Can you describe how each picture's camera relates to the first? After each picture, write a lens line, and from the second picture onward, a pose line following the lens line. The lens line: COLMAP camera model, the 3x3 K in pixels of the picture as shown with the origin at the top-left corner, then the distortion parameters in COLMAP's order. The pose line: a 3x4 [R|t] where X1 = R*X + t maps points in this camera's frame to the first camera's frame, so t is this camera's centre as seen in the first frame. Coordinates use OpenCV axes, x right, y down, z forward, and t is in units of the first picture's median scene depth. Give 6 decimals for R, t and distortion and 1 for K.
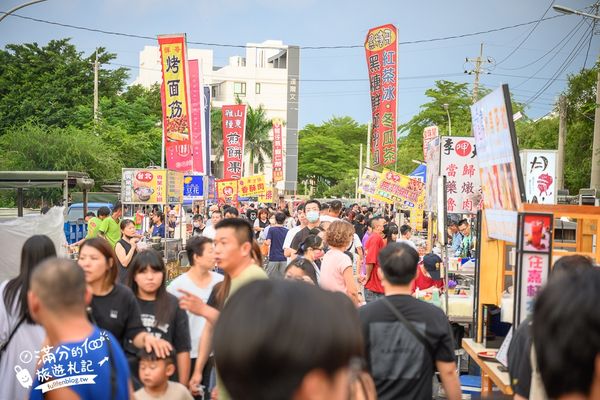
lens RADIAL K [[1125.8, 0, 300.0], [0, 1125.8, 200.0], [0, 0, 1]] dist [0.214905, -0.086817]
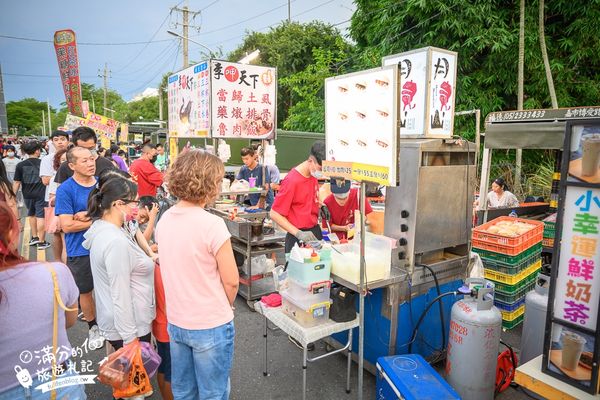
lens RADIAL K [[406.7, 0, 300.0], [0, 406.7, 200.0], [0, 0, 1]] dist [-0.031514, 0.046296]
pose [[0.815314, -0.100682, 0.570199, -0.004397], [0.010607, 0.987198, 0.159147, 0.001567], [-0.578922, -0.123707, 0.805944, 0.108834]]
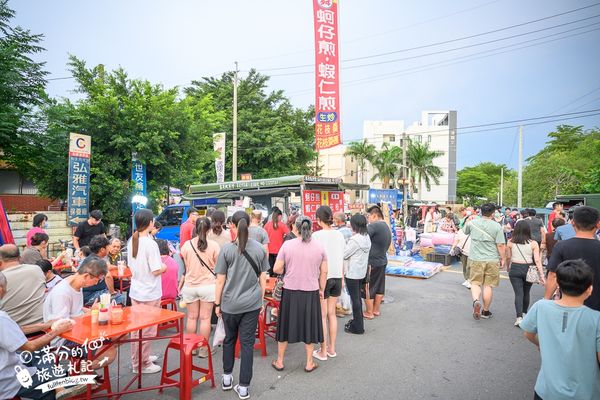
lens RADIAL K [[406.7, 0, 300.0], [0, 406.7, 200.0], [0, 0, 1]] dist [-0.031514, 0.046296]
pose [[0.923667, -0.004879, -0.383164, 0.020466], [-0.005971, 0.999614, -0.027122, 0.009921], [0.383149, 0.027340, 0.923282, 0.593099]]
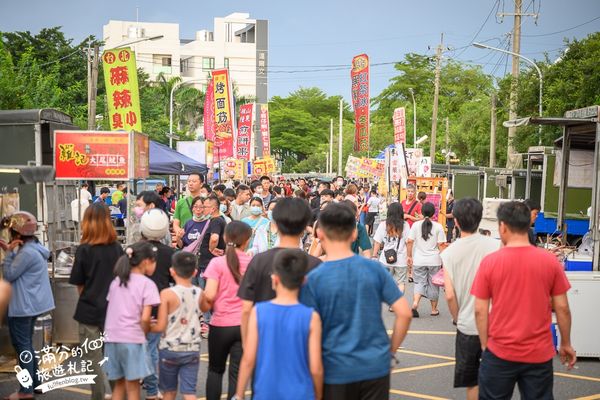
lens RADIAL K [[1342.5, 0, 300.0], [0, 1342.5, 200.0], [0, 0, 1]] dist [0.434969, 0.257705]
pose [[0.999232, -0.015275, 0.036081, -0.025987], [0.014593, 0.999711, 0.019090, -0.000909], [-0.036362, -0.018549, 0.999167, -0.285481]]
